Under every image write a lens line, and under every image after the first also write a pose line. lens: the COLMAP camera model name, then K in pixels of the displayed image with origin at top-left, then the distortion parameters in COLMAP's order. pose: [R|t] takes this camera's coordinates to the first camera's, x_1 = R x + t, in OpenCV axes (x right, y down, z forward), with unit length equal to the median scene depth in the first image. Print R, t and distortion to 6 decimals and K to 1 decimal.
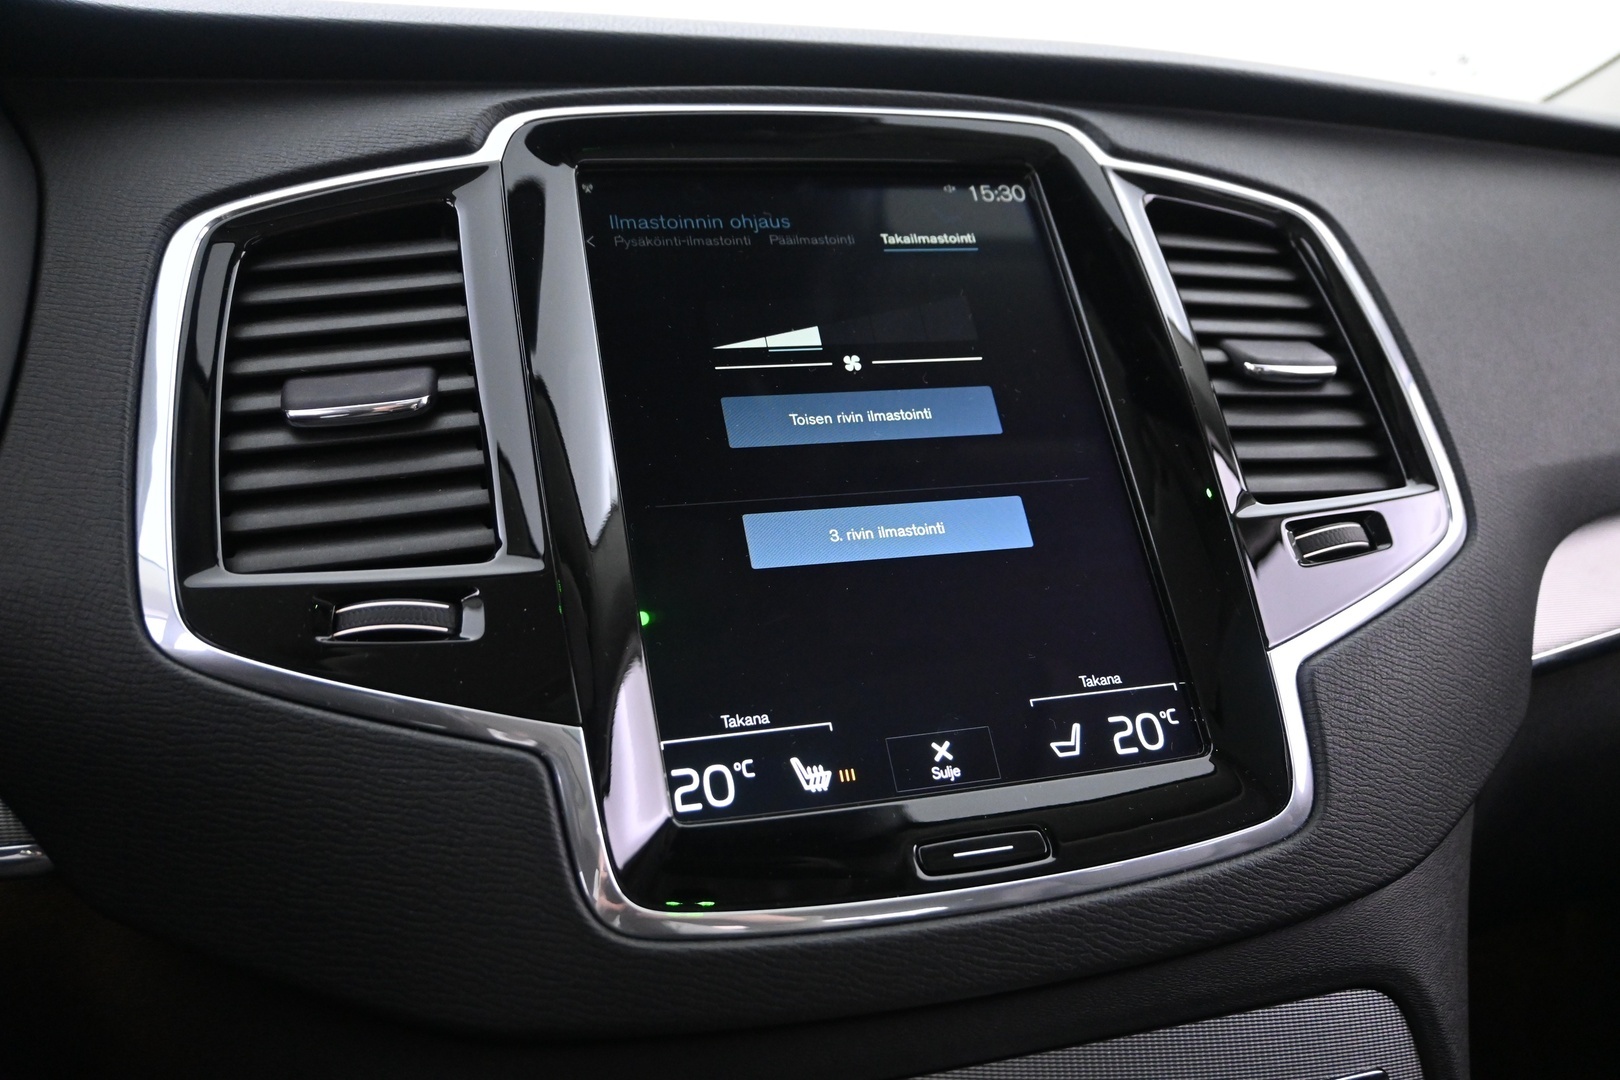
lens RADIAL K [[1386.1, 0, 811.2], [0, 1386.1, 546.8], [0, 0, 1]] dist [0.001914, -0.032325]
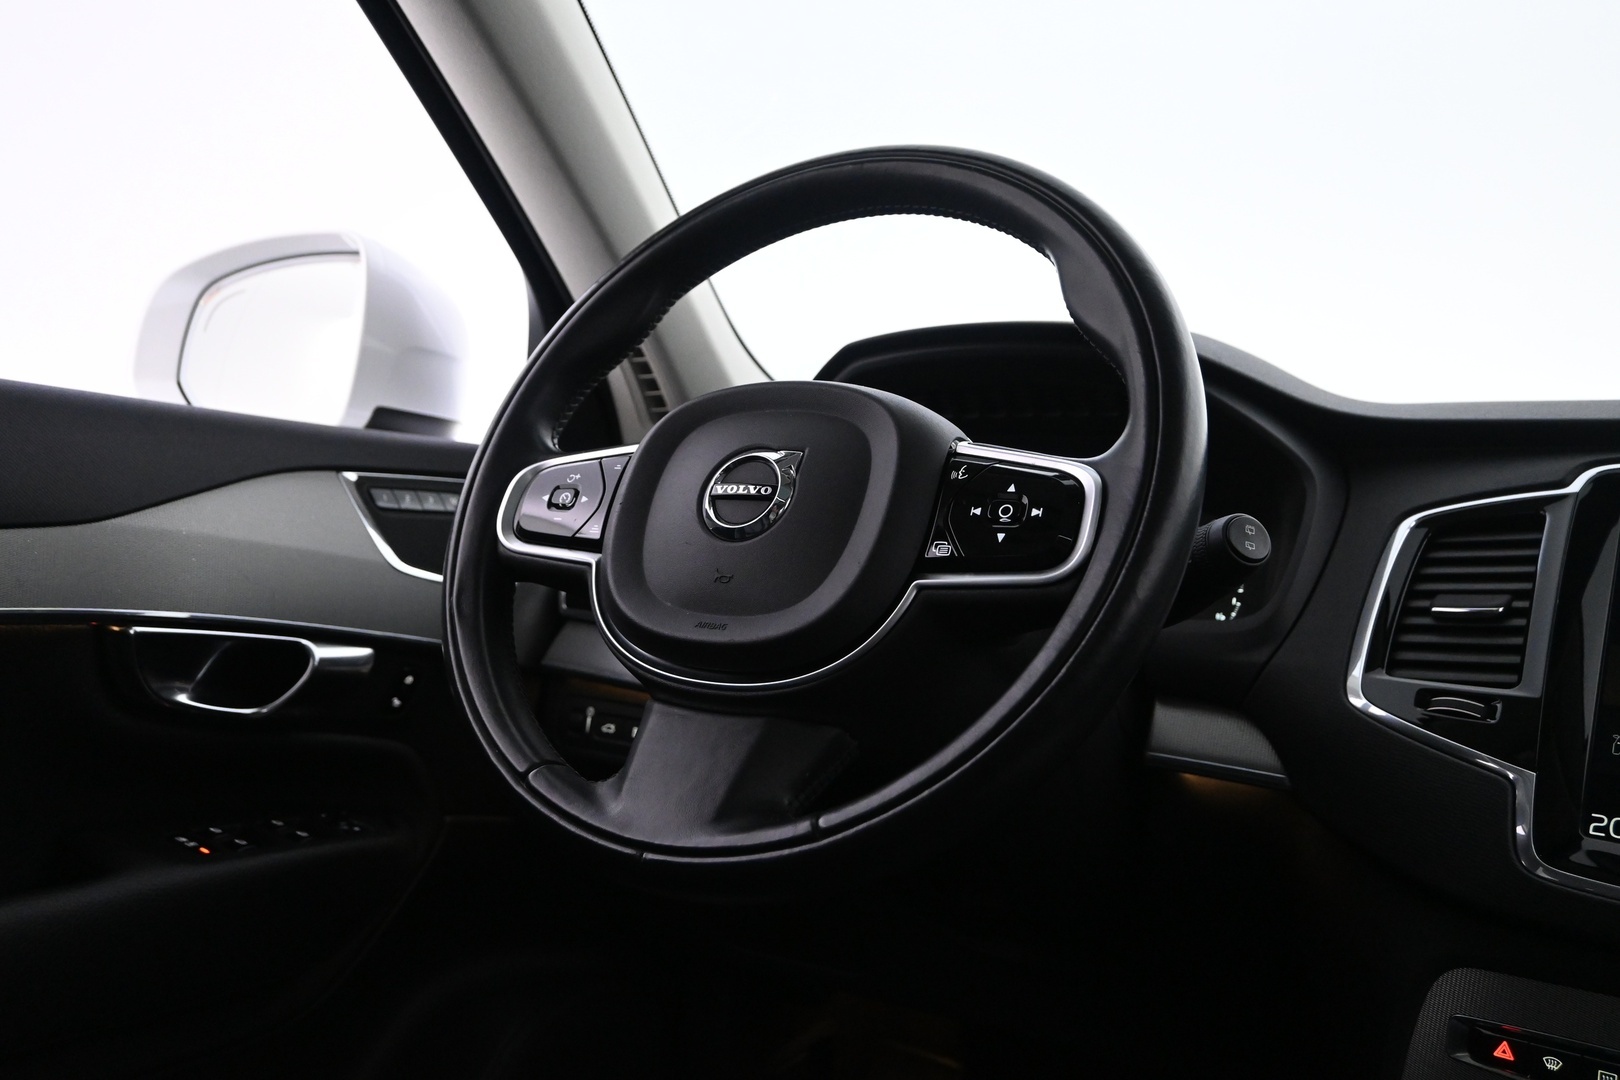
lens RADIAL K [[1251.8, 0, 811.2], [0, 1251.8, 537.4], [0, 0, 1]] dist [-0.005688, -0.003346]
pose [[0.558355, 0.051168, -0.828023, 0.638852], [-0.208458, 0.974726, -0.080335, 0.141465], [0.802985, 0.217463, 0.554909, -0.806073]]
